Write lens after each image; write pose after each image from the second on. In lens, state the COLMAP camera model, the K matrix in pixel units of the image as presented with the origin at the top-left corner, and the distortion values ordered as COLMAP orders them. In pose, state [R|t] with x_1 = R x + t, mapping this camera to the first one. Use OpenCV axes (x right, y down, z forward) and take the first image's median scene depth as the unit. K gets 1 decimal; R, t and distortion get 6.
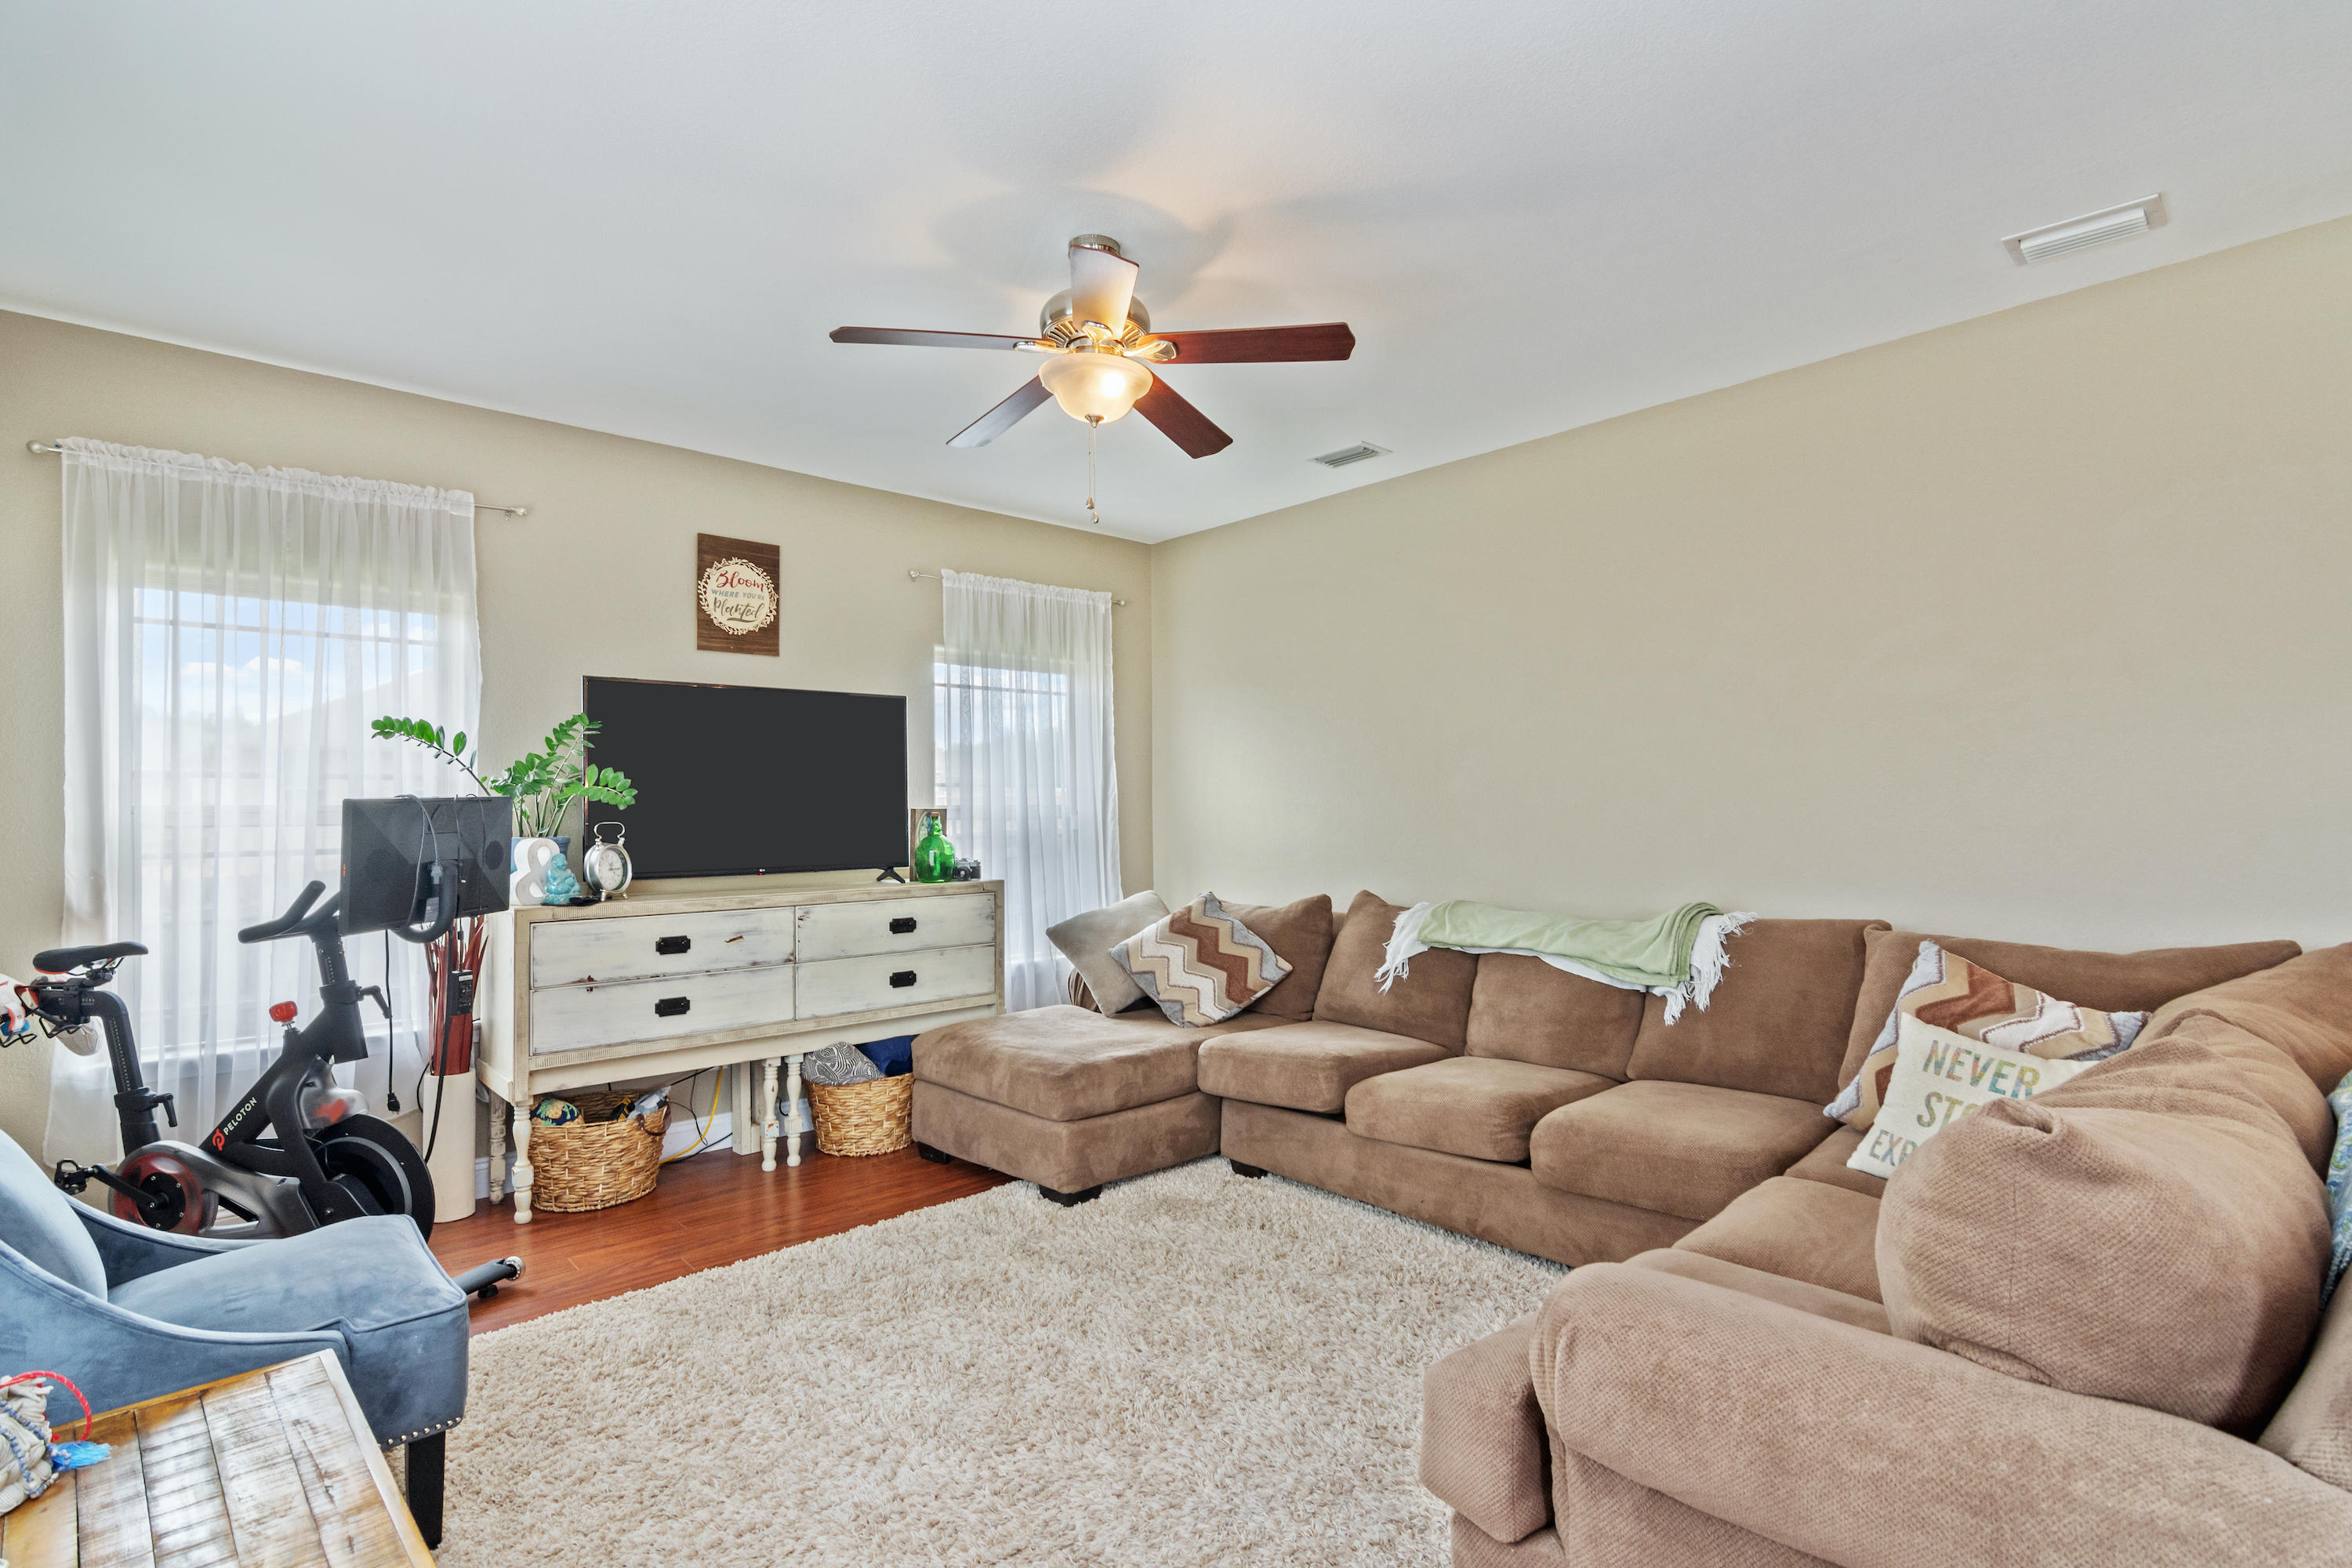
lens RADIAL K [[1138.5, 0, 1163.4], [0, 1138.5, 788.2], [0, 0, 1]] dist [0.005996, -0.000273]
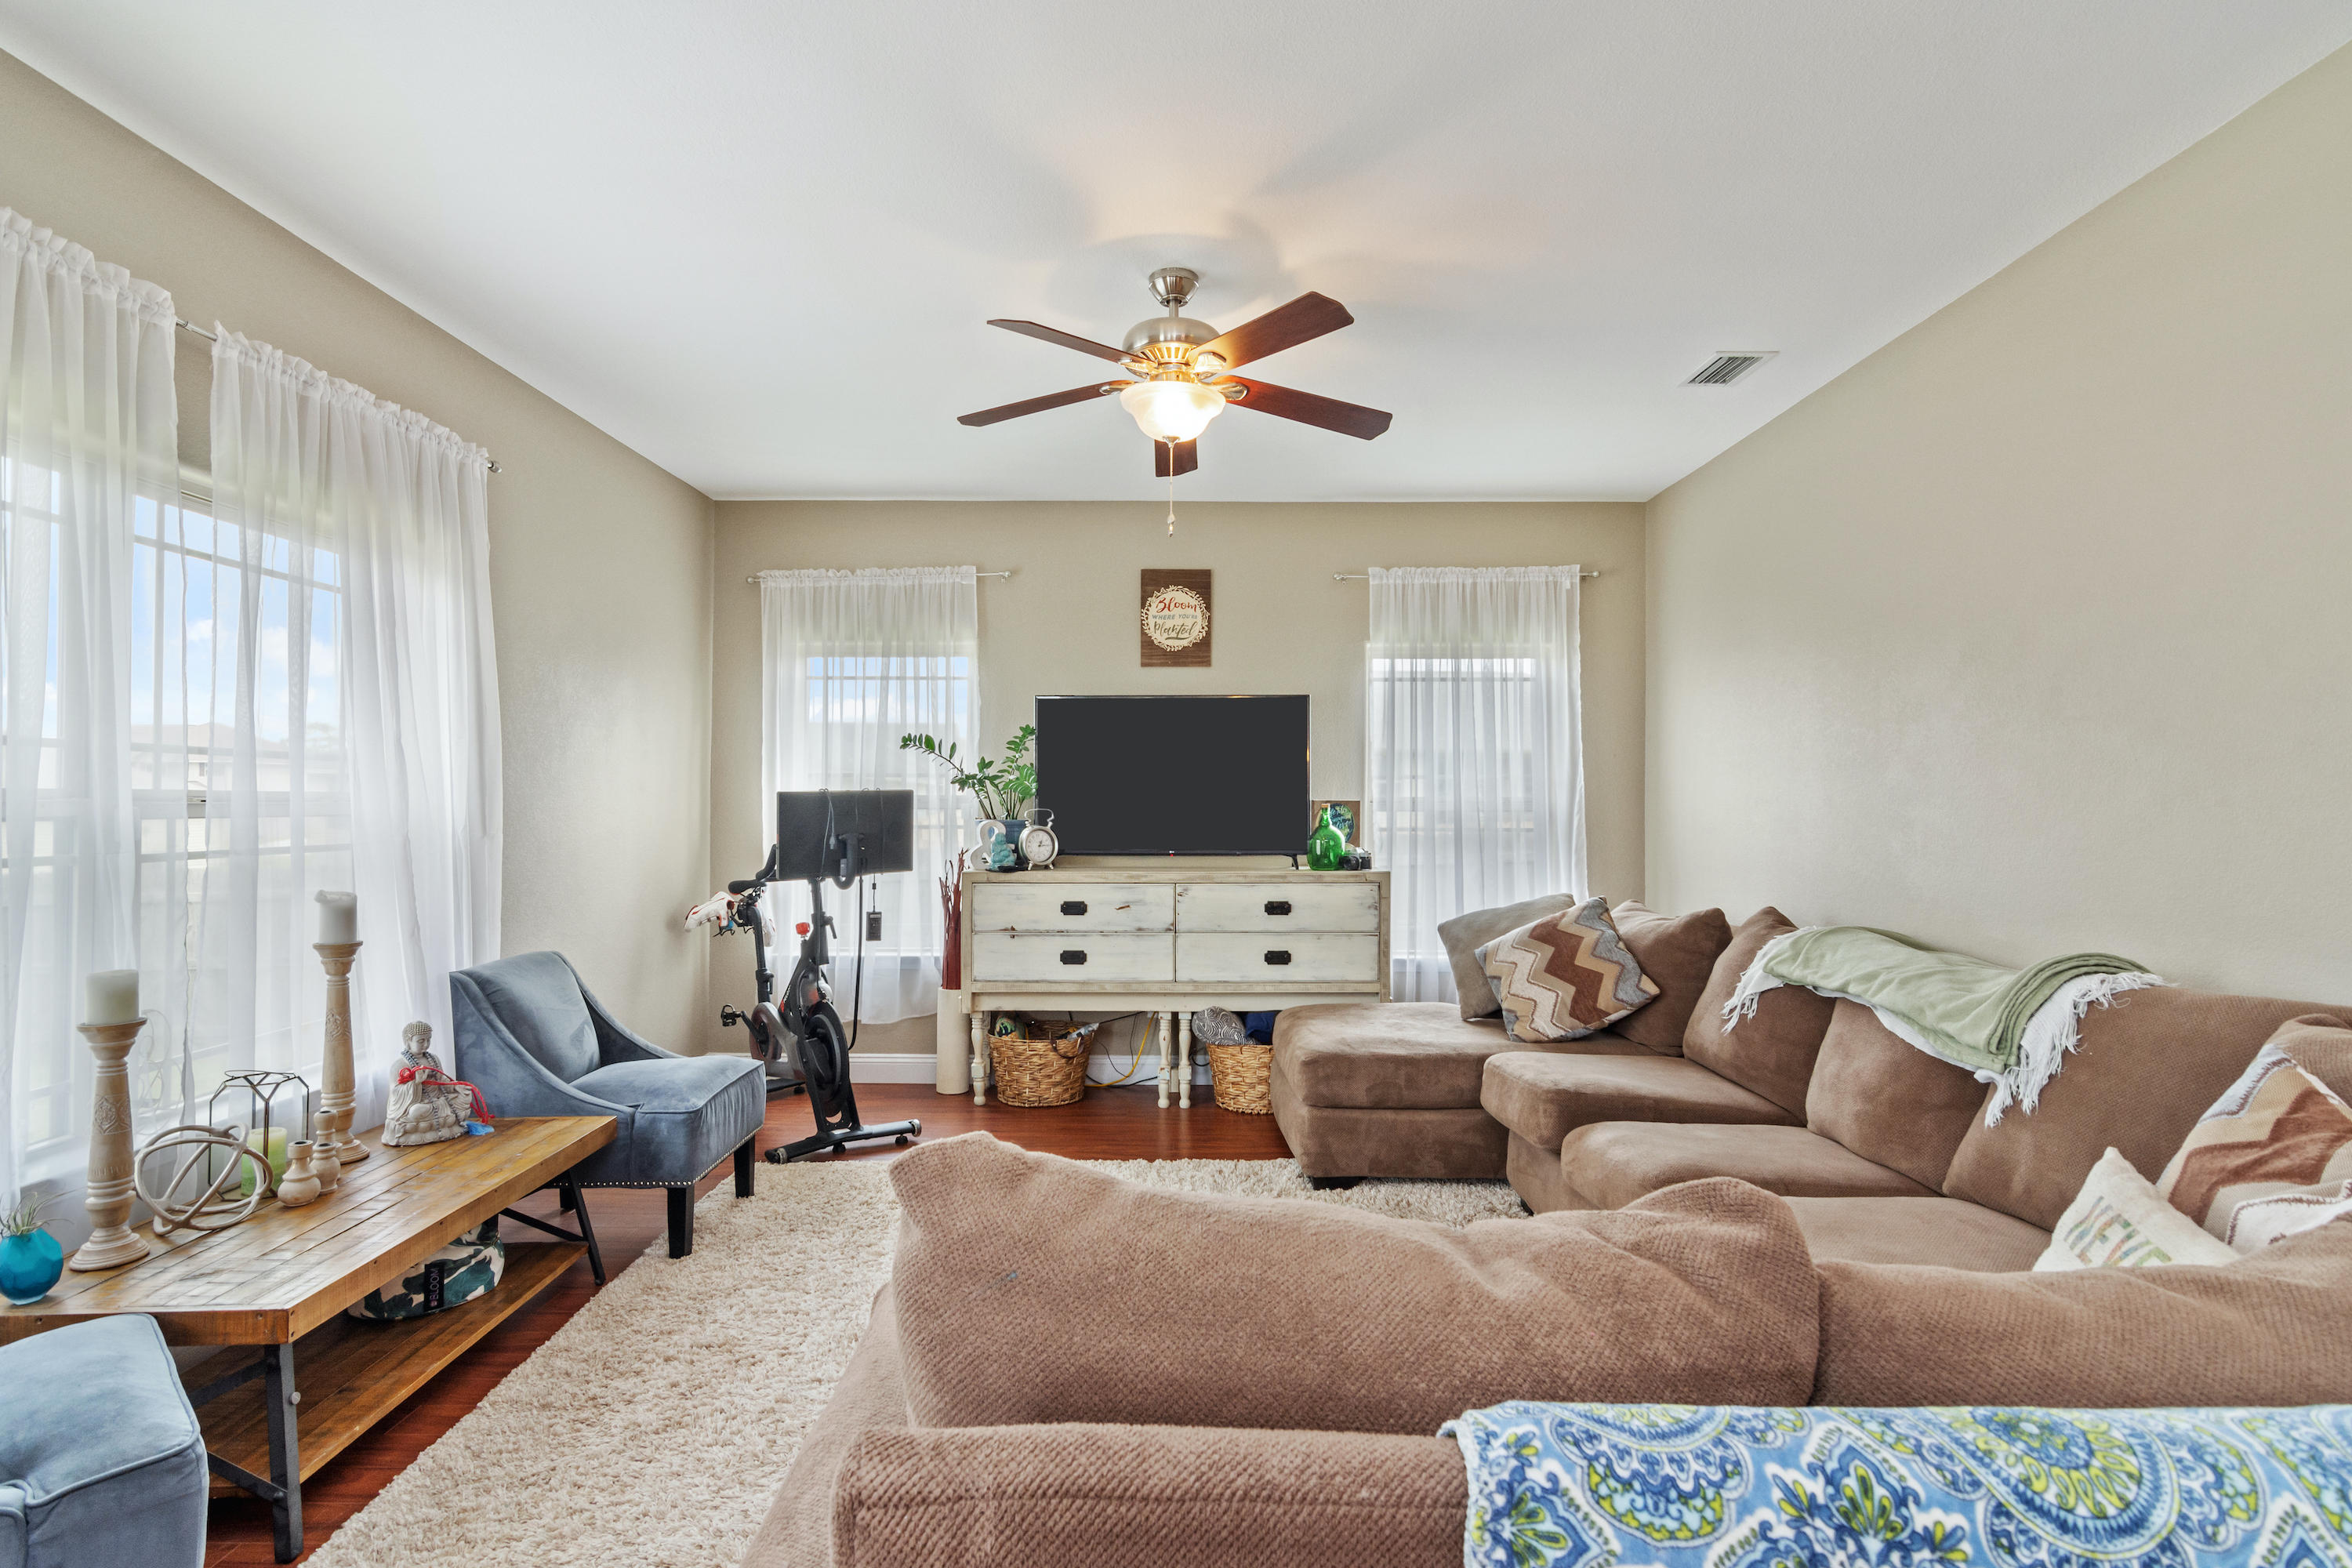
lens RADIAL K [[1138.5, 0, 1156.5], [0, 1138.5, 791.1], [0, 0, 1]] dist [0.005996, -0.000273]
pose [[0.736209, 0.002383, -0.676750, 0.436846], [0.005251, 0.999944, 0.009234, -0.001530], [0.676734, -0.010352, 0.736155, 0.131860]]
